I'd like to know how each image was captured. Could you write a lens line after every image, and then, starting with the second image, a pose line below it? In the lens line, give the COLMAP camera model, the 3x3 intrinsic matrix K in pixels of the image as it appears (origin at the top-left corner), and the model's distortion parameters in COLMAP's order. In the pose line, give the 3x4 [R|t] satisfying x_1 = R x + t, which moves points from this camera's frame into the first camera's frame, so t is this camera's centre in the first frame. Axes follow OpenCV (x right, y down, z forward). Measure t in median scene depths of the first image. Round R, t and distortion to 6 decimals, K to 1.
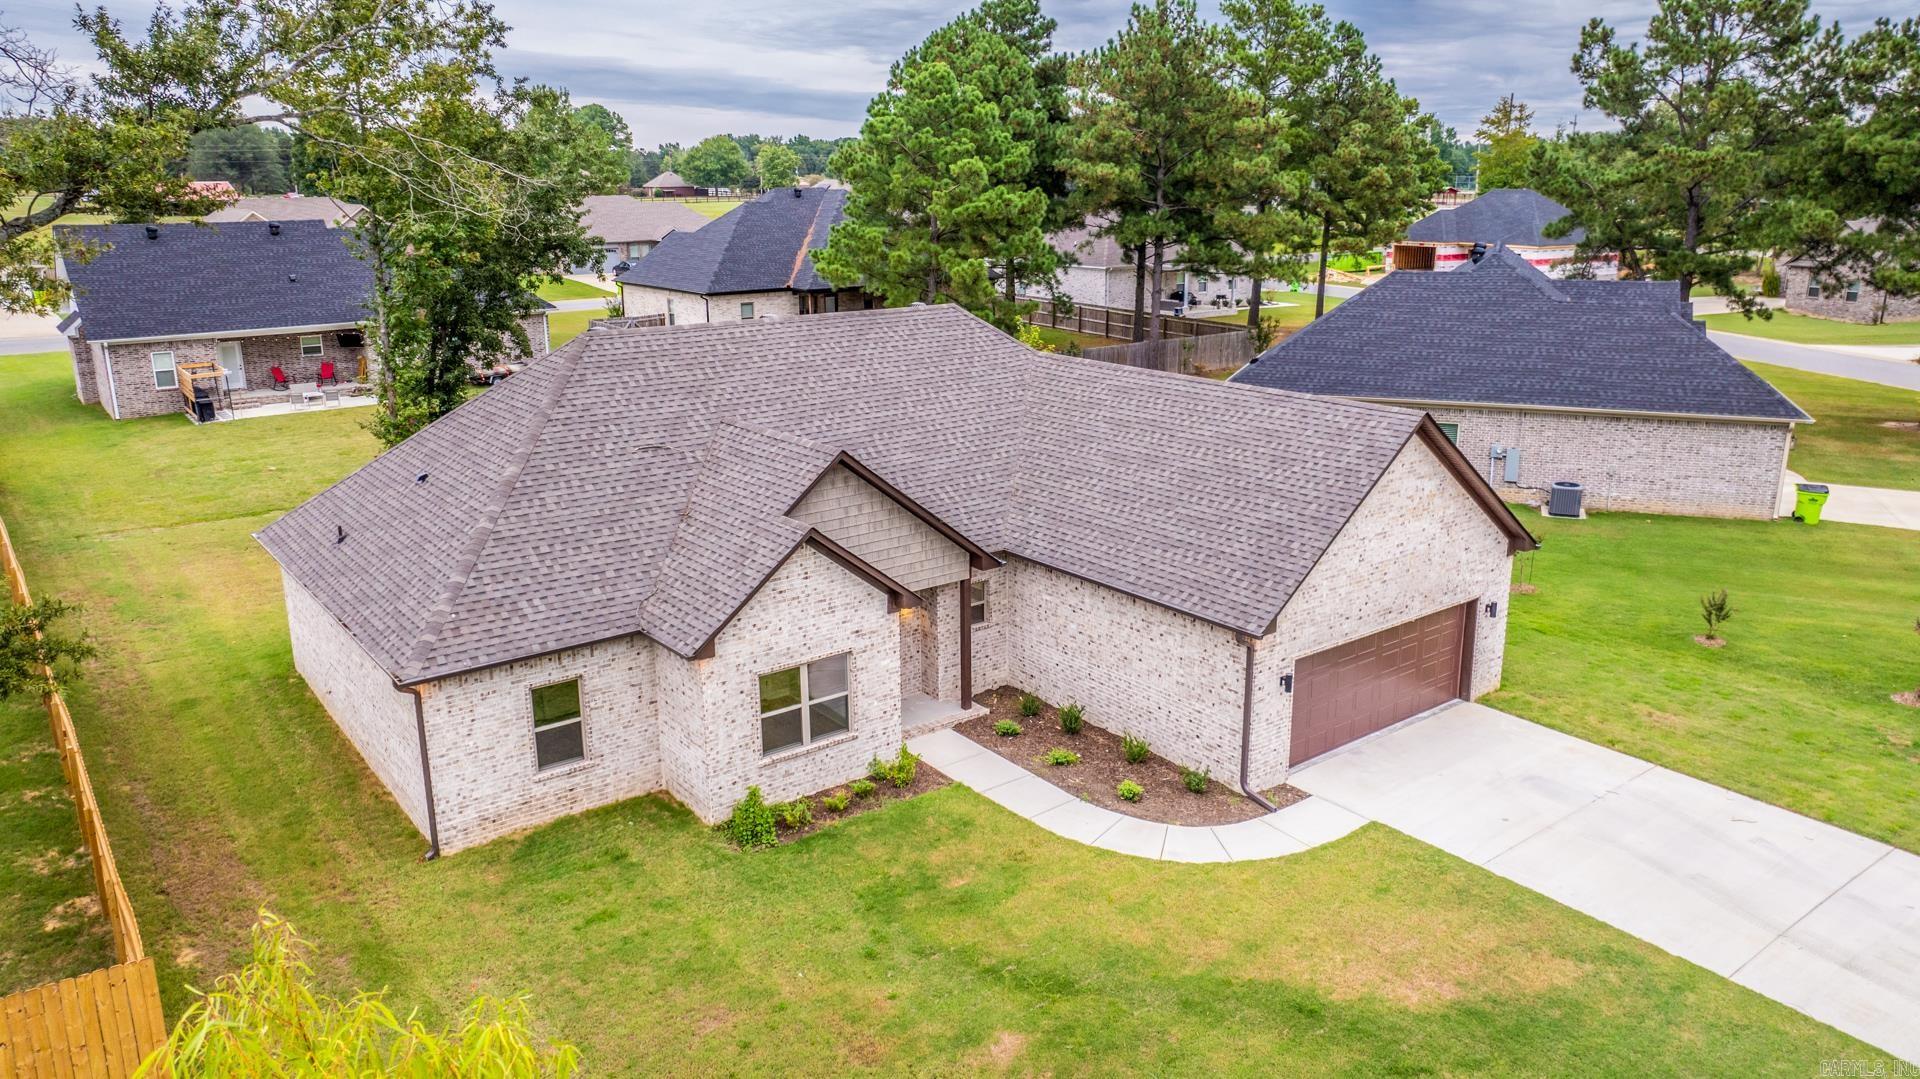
lens RADIAL K [[1392.8, 0, 971.1], [0, 1392.8, 532.8], [0, 0, 1]] dist [-0.012374, -0.004929]
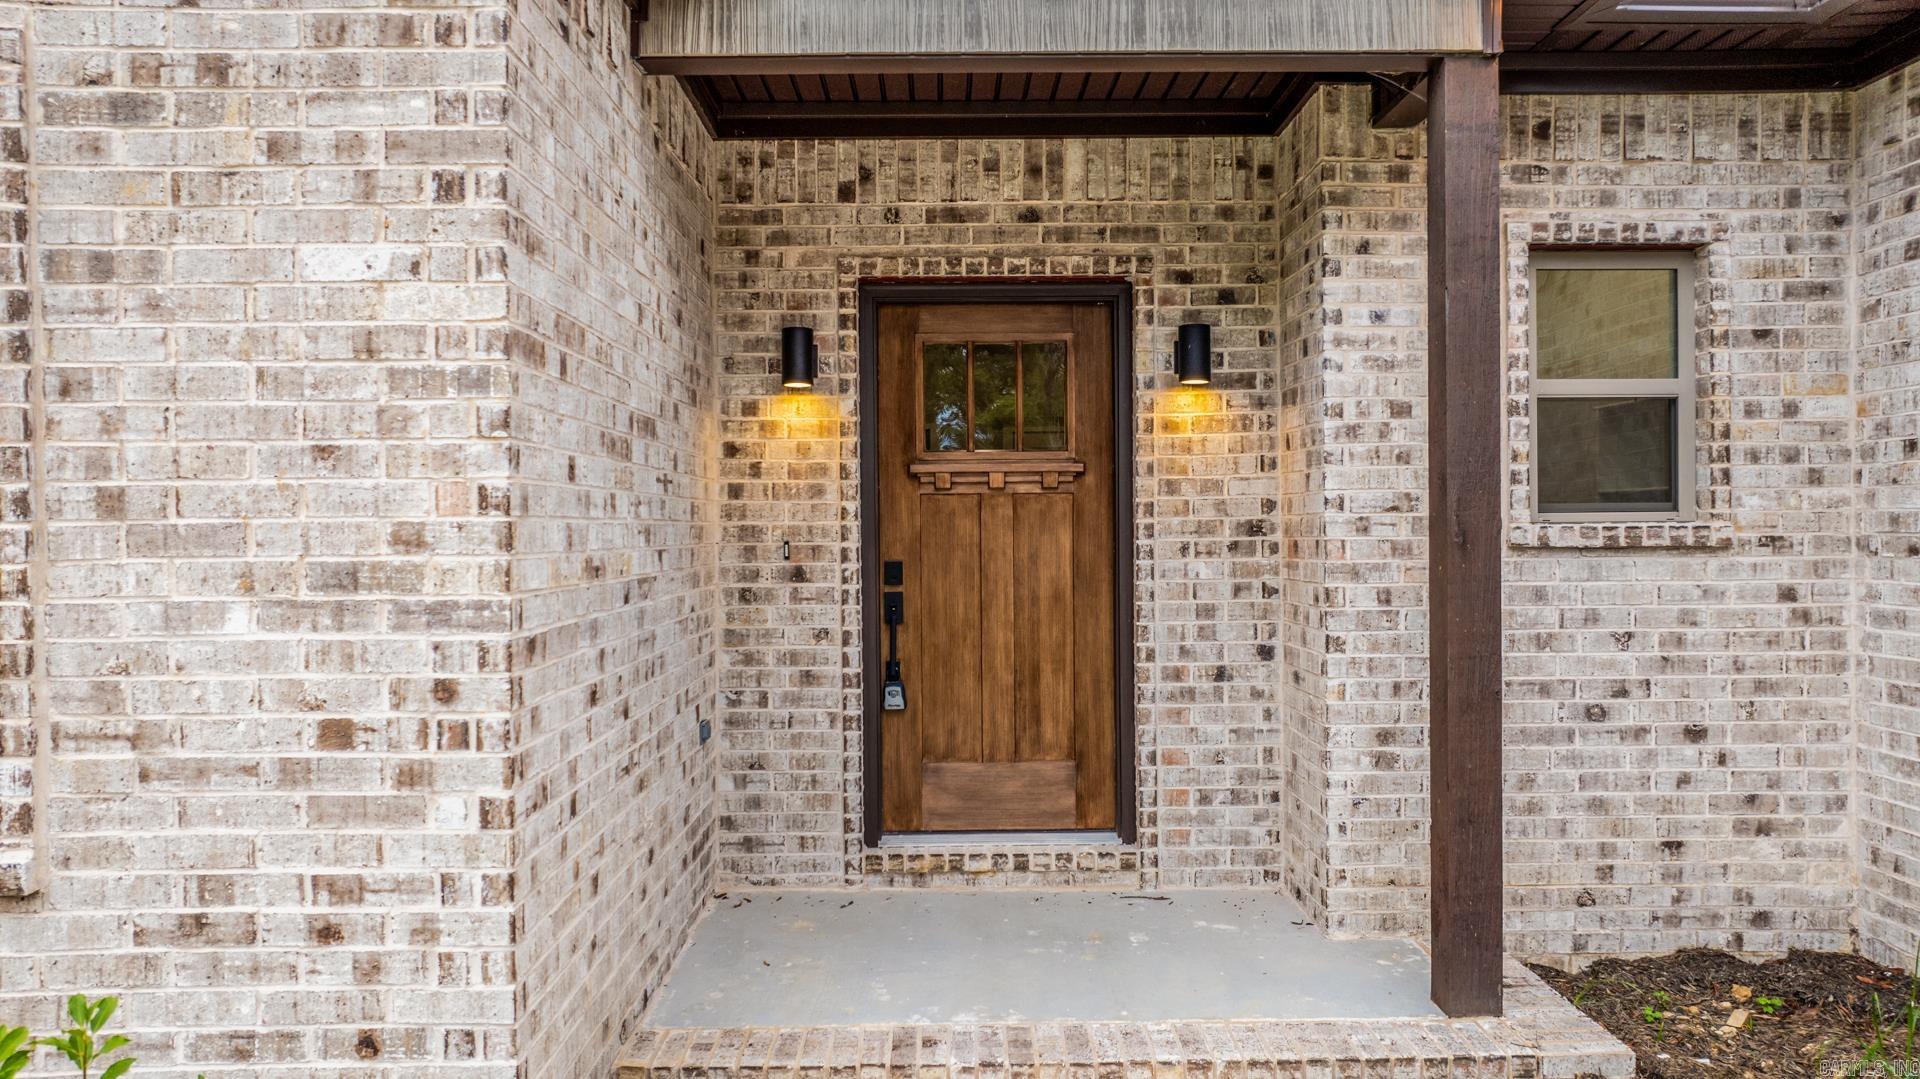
lens RADIAL K [[1392.8, 0, 981.4], [0, 1392.8, 532.0], [0, 0, 1]] dist [-0.012374, -0.004929]
pose [[0.804716, 0.004090, -0.593646, 0.047860], [-0.154917, 0.966776, -0.203336, 0.132620], [0.573091, 0.255594, 0.778613, 0.973530]]
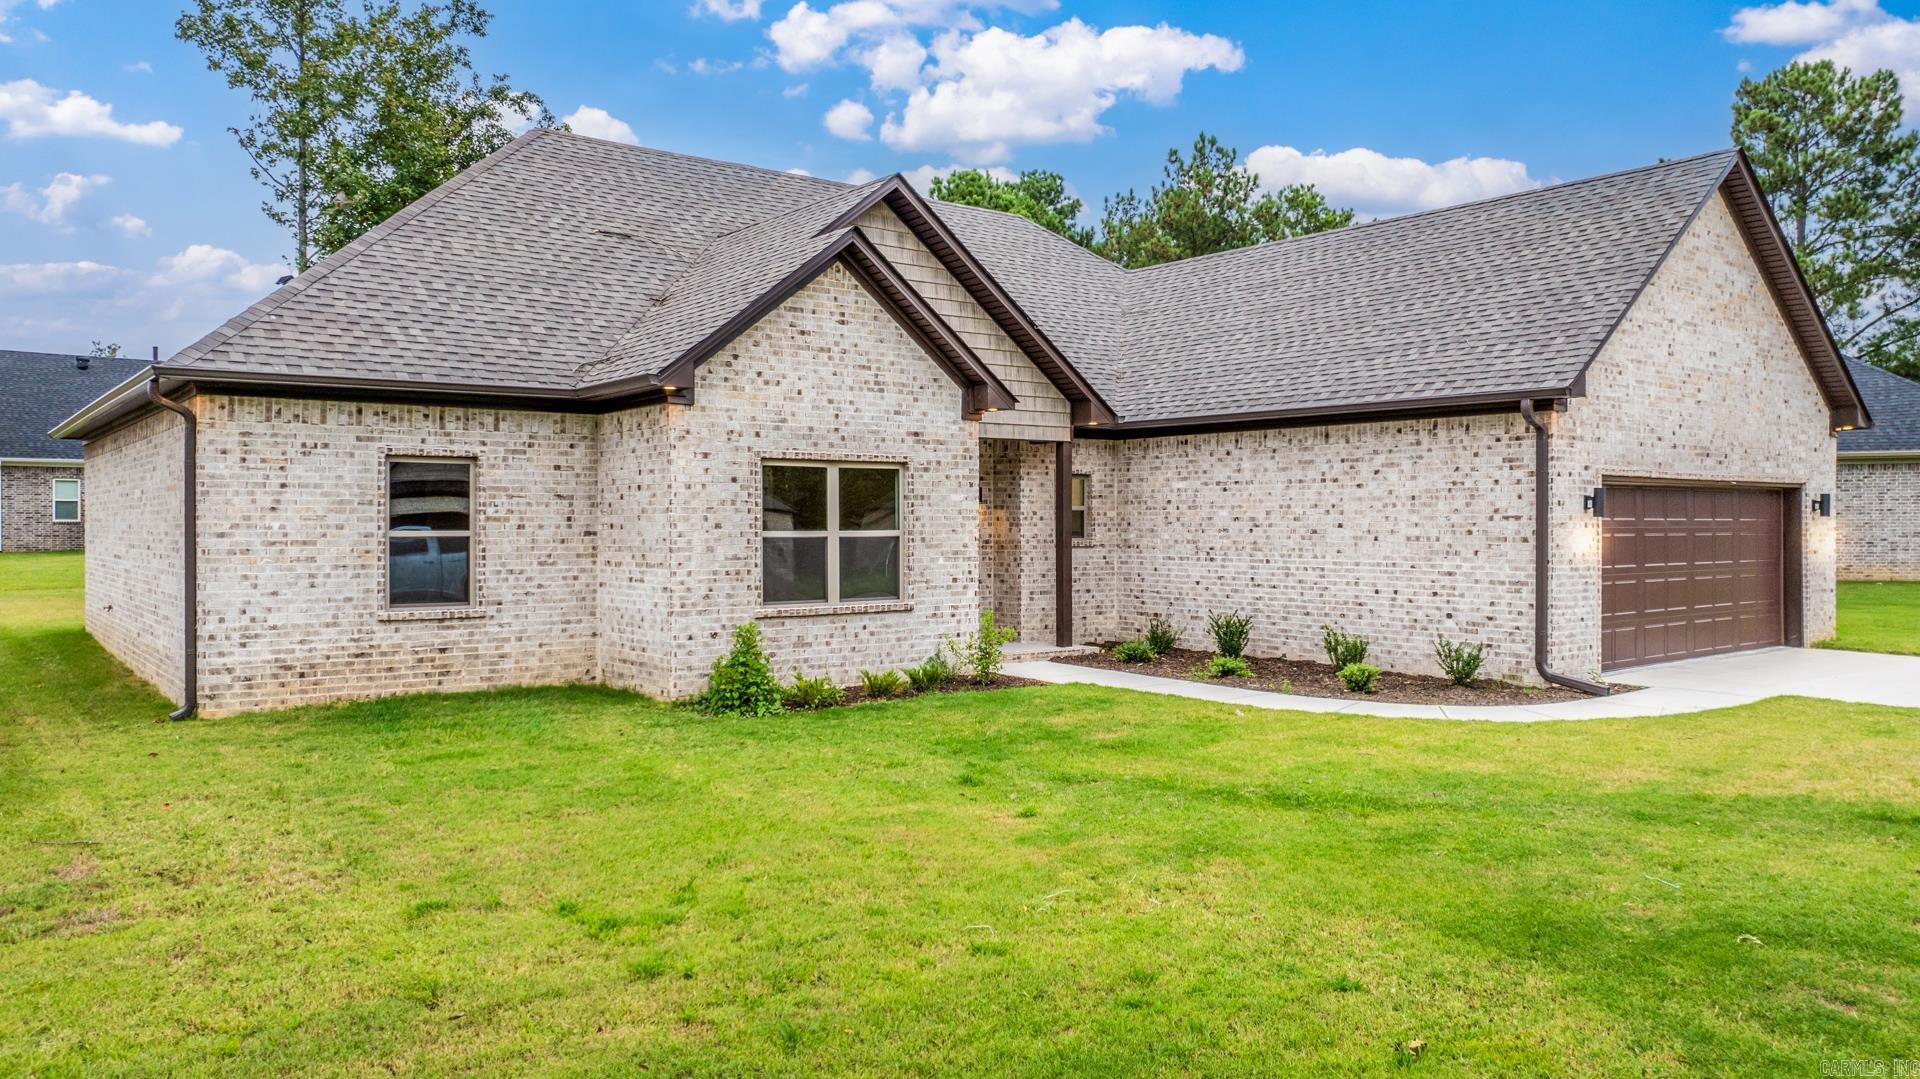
lens RADIAL K [[1392.8, 0, 963.8], [0, 1392.8, 527.7], [0, 0, 1]] dist [-0.012374, -0.004929]
pose [[0.999987, 0.003264, 0.003988, -0.062592], [-0.002108, 0.965240, -0.261357, 0.282410], [-0.004702, 0.261345, 0.965234, 0.392589]]
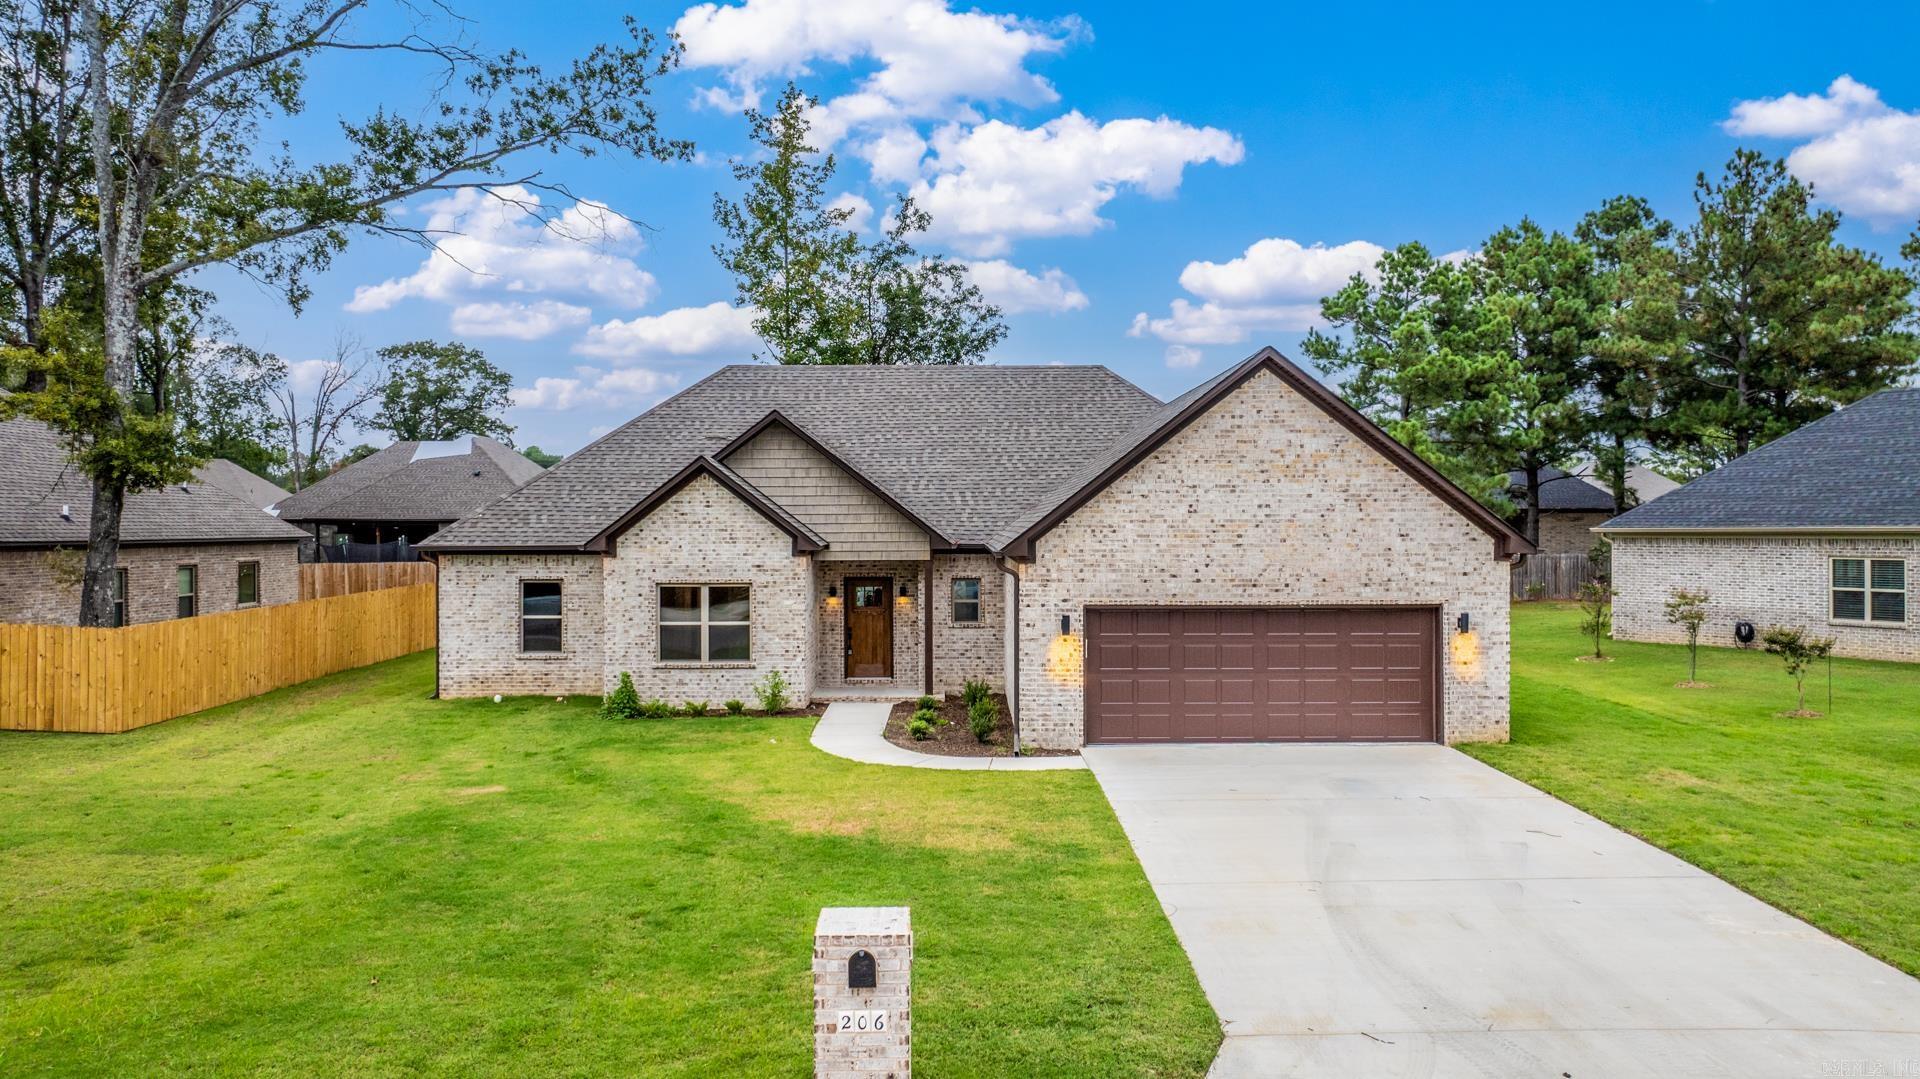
lens RADIAL K [[1392.8, 0, 946.2], [0, 1392.8, 529.6], [0, 0, 1]] dist [-0.012374, -0.004929]
pose [[0.783132, 0.006039, -0.621826, 0.730081], [-0.164867, 0.966186, -0.198251, 0.239737], [0.599603, 0.257775, 0.757647, 0.241977]]
